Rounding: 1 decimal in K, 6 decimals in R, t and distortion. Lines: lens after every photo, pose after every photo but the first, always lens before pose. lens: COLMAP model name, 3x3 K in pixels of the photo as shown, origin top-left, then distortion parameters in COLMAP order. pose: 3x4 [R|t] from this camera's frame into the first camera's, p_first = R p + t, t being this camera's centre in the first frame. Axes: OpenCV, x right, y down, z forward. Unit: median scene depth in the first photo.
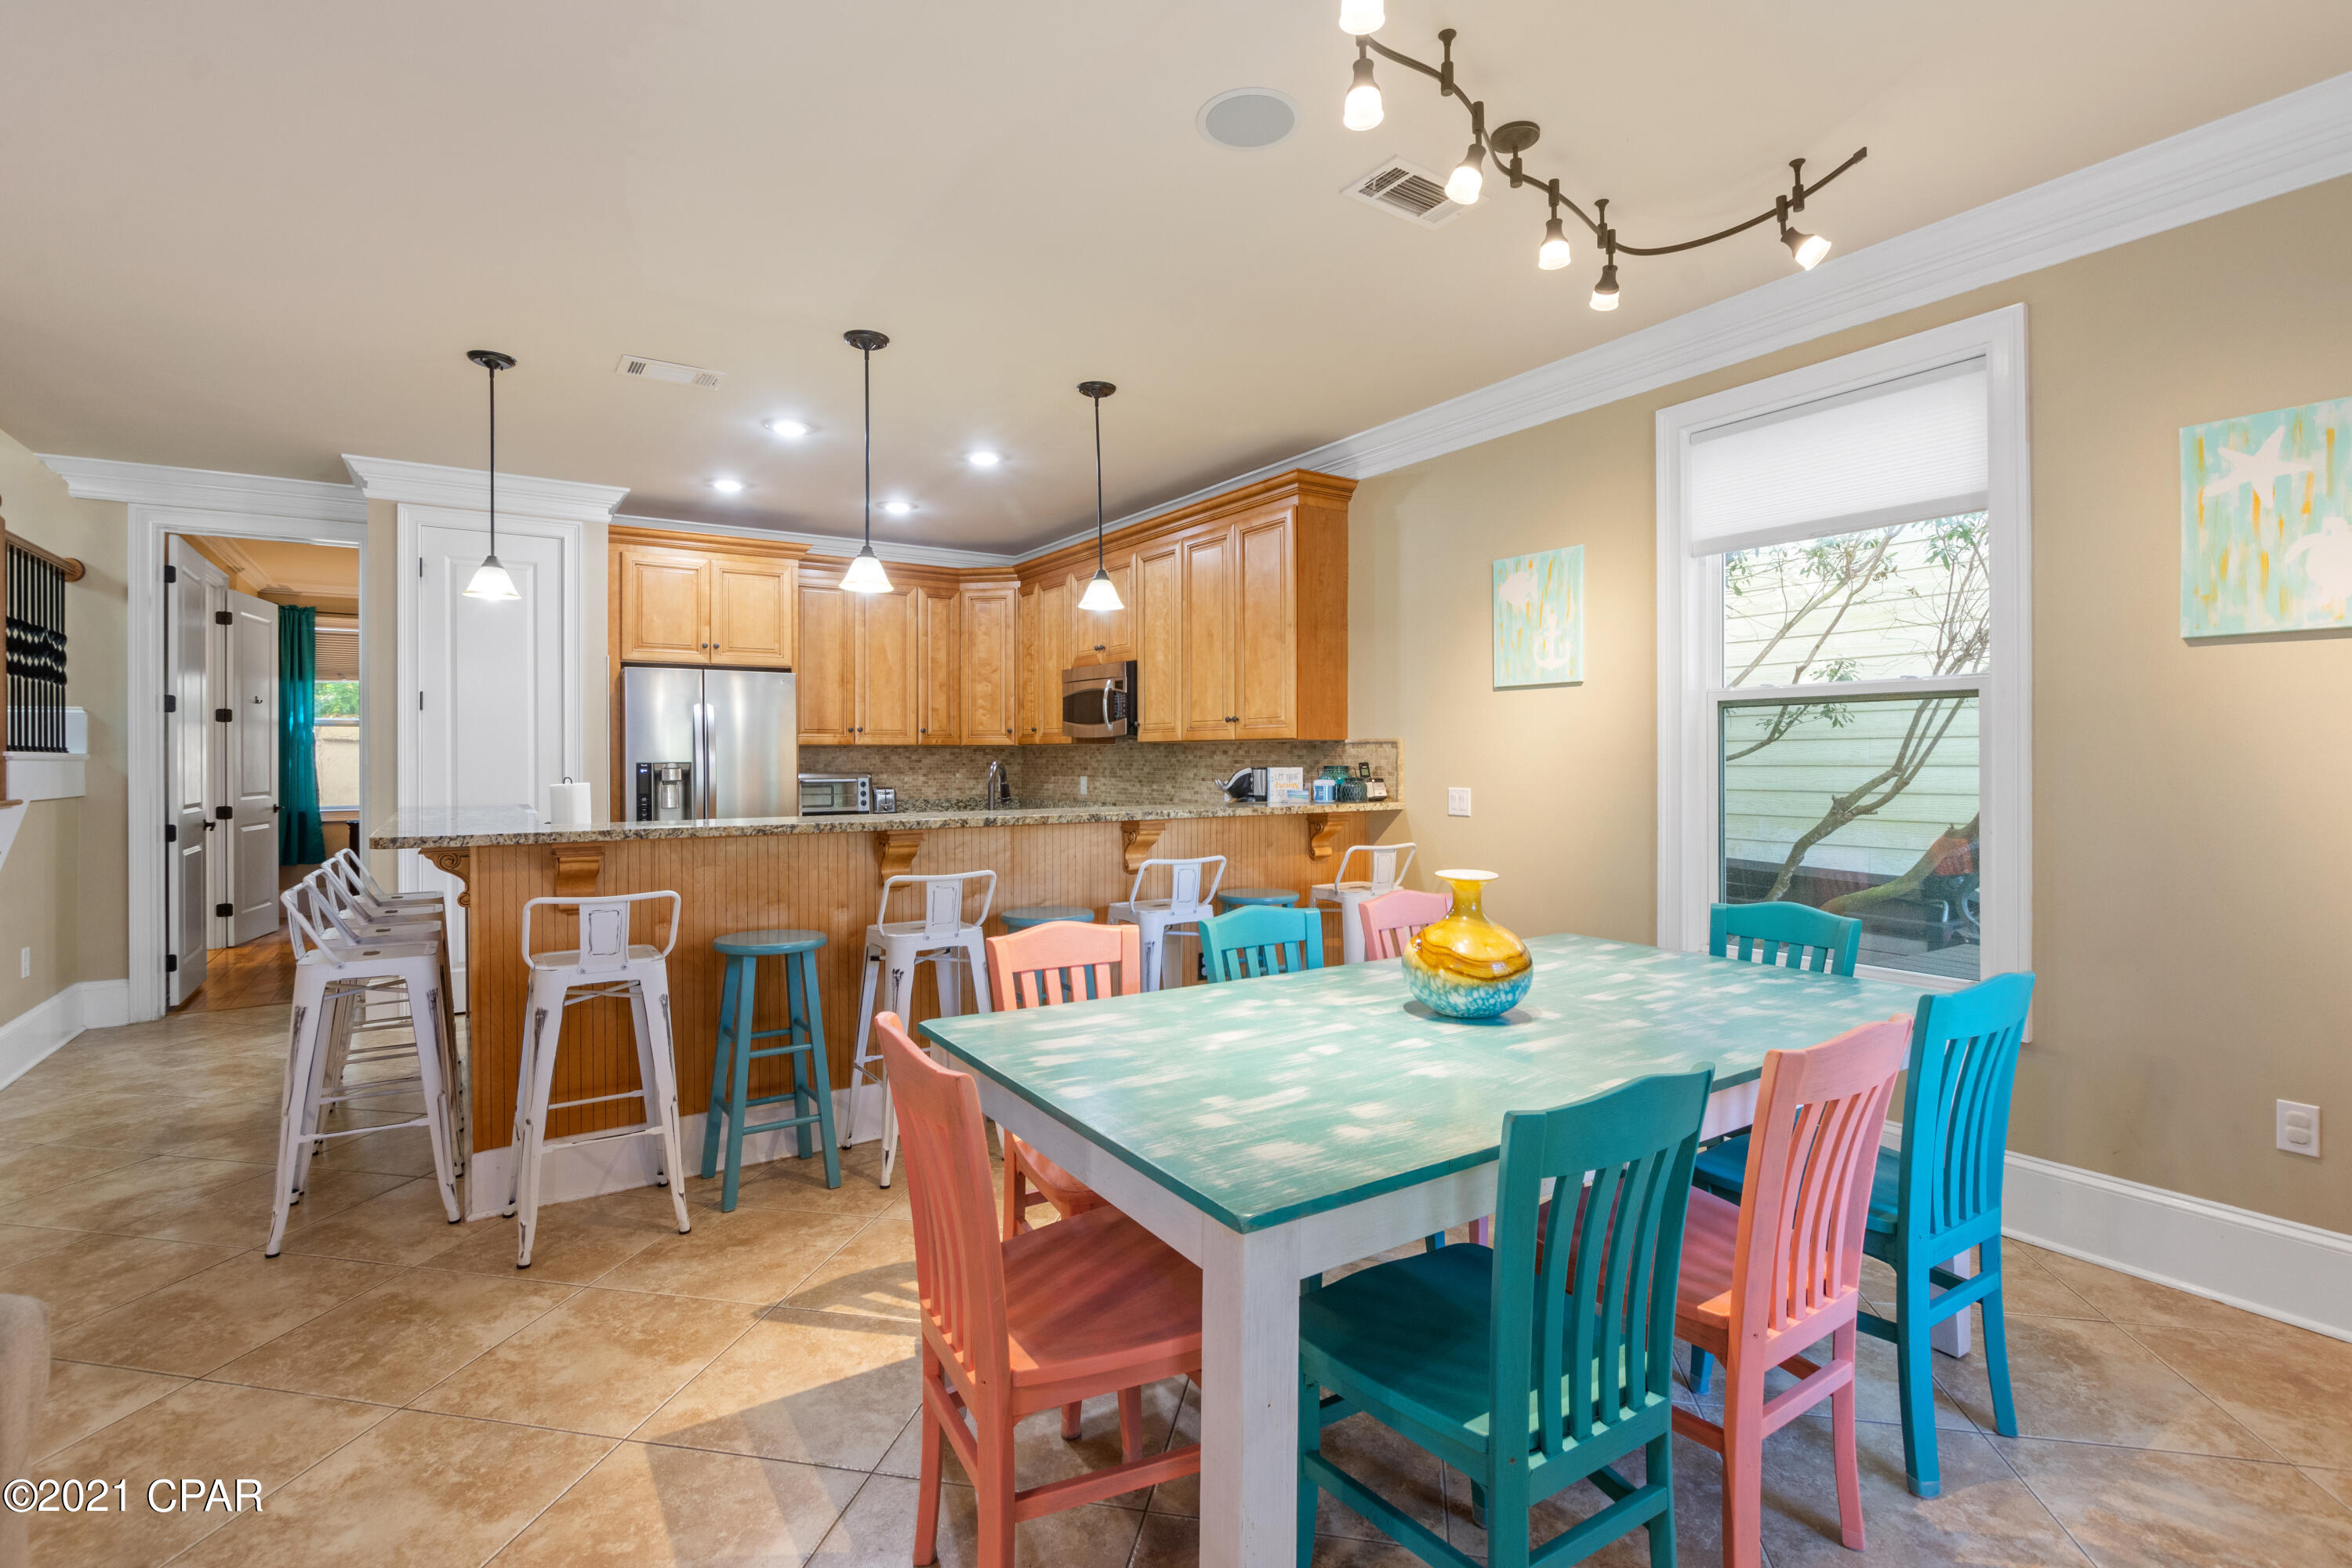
lens RADIAL K [[1088.0, 0, 1184.0], [0, 1088.0, 750.9], [0, 0, 1]] dist [-0.003808, -0.000248]
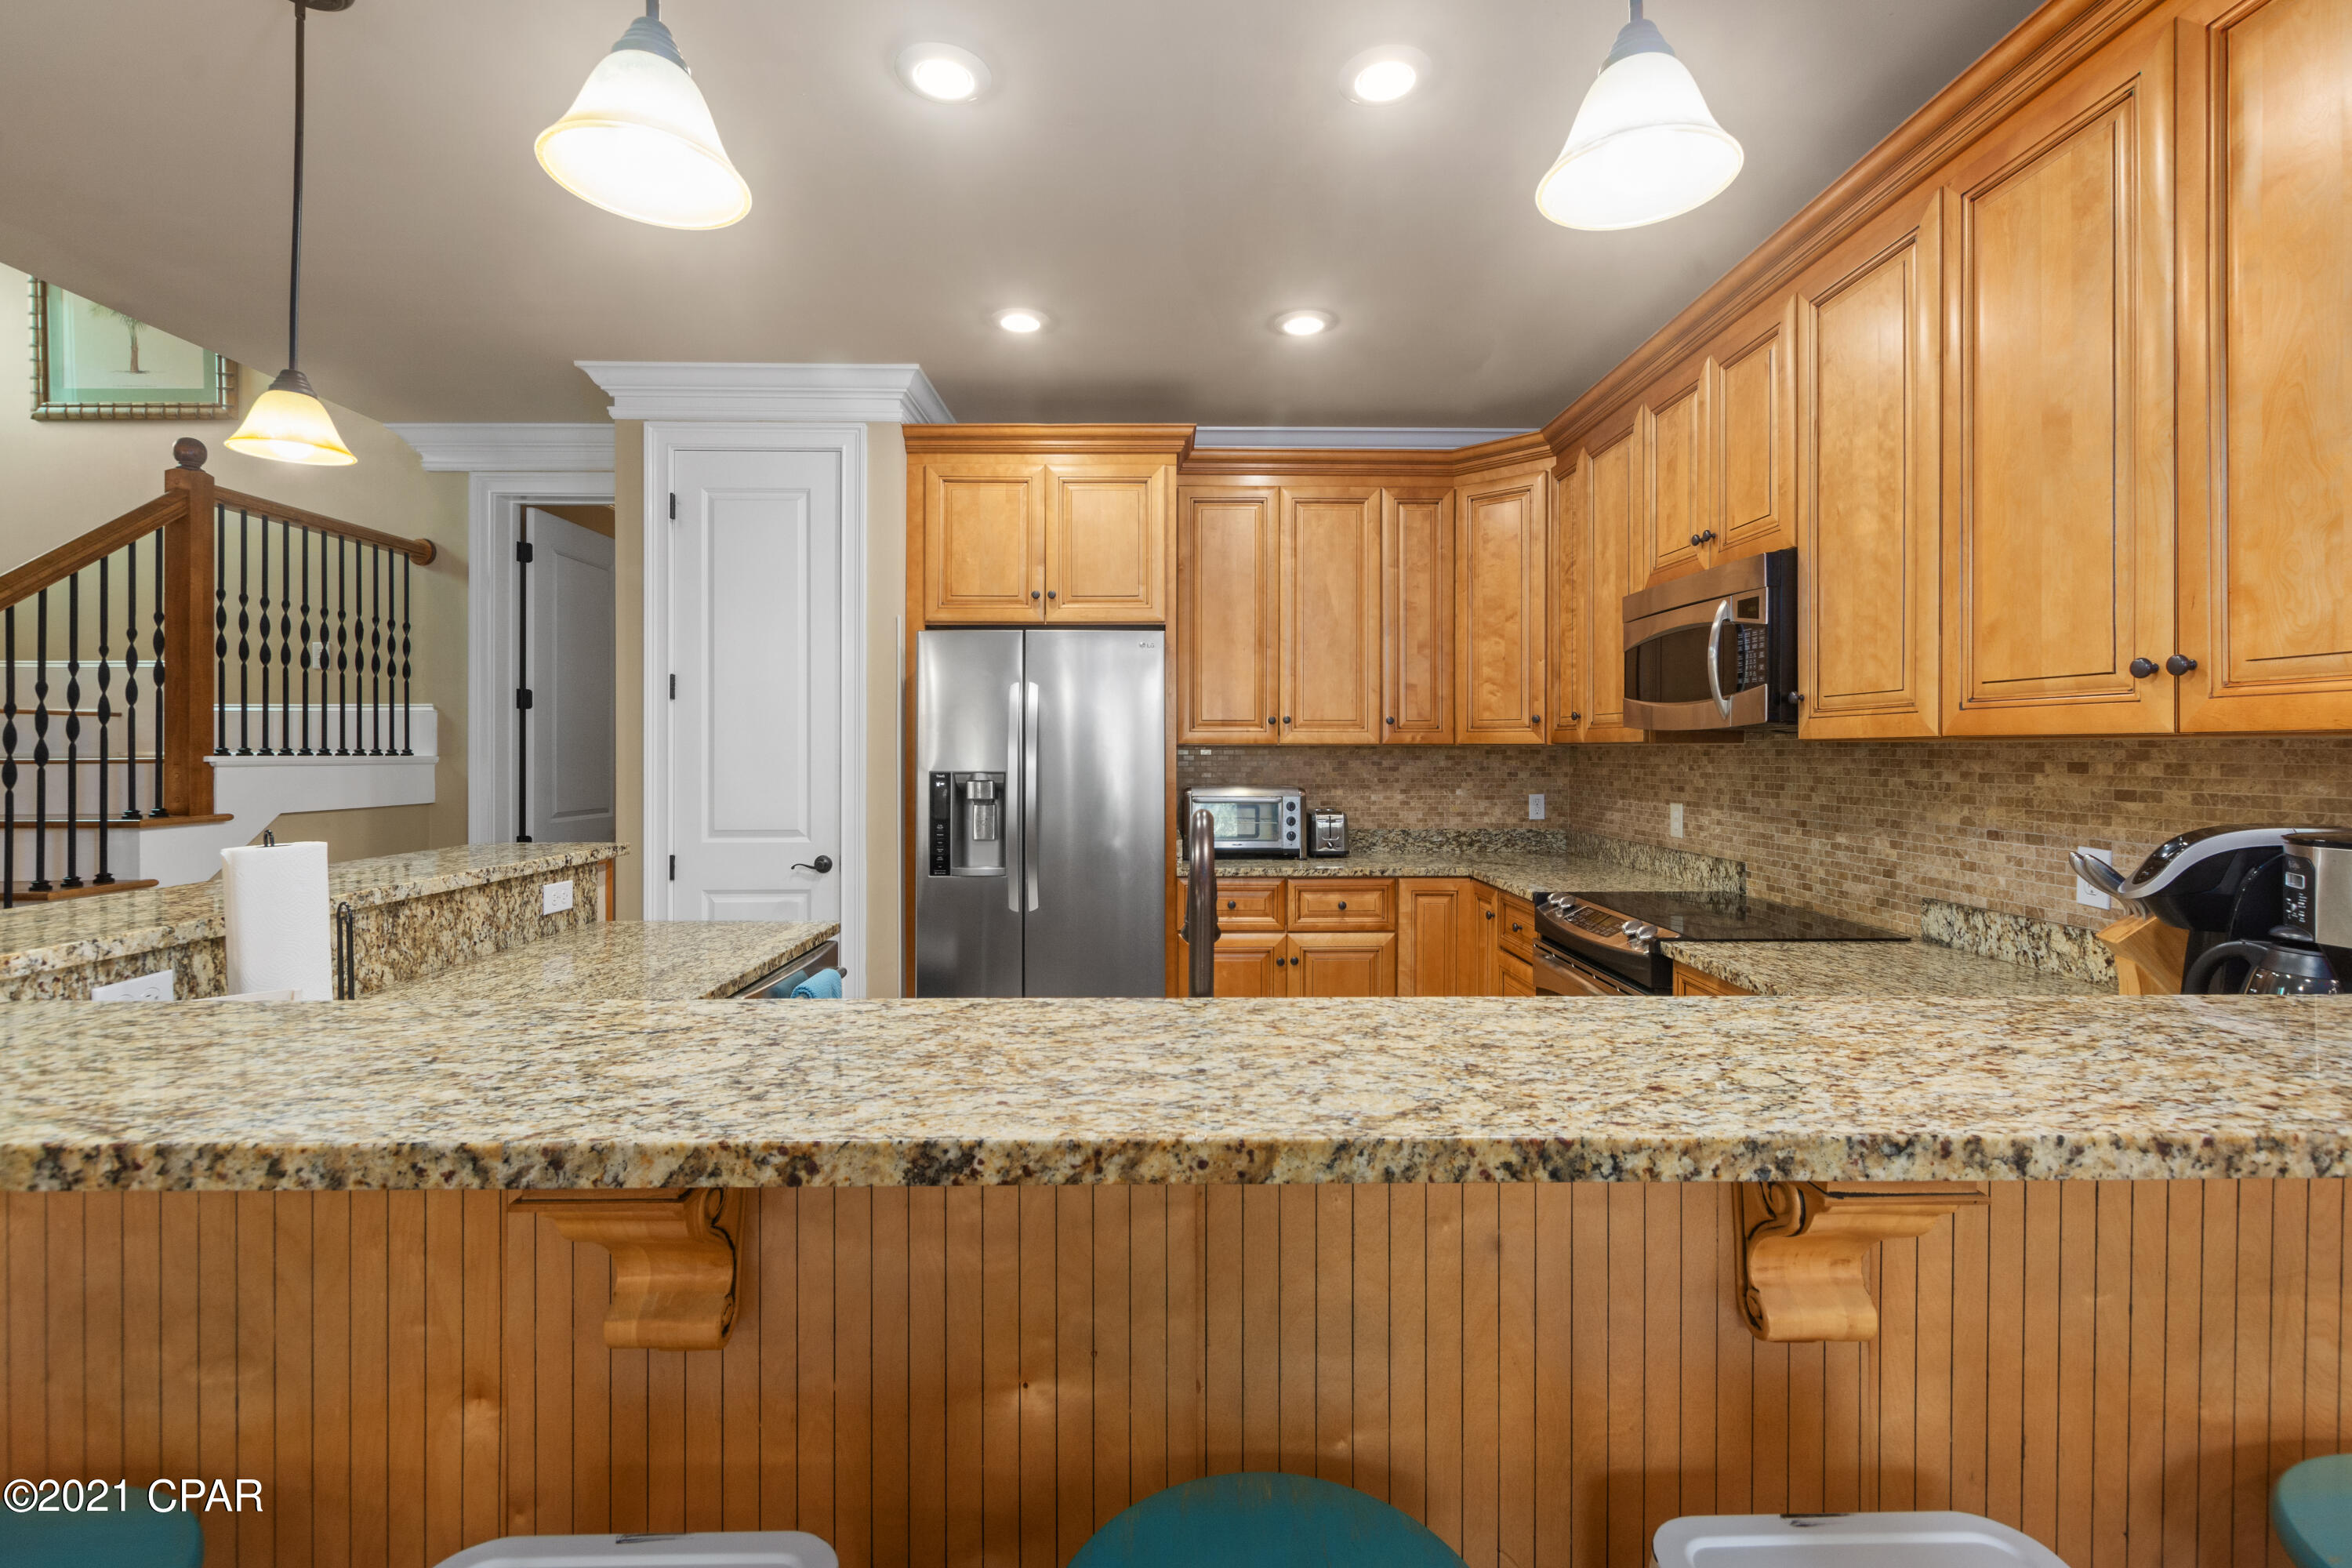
lens RADIAL K [[1042.6, 0, 1180.5], [0, 1042.6, 741.5], [0, 0, 1]] dist [0.007057, -0.005267]
pose [[0.841147, -0.001413, -0.540805, -0.028701], [-0.000410, 0.999995, -0.003251, -0.006884], [0.540806, 0.002957, 0.841142, 0.604345]]
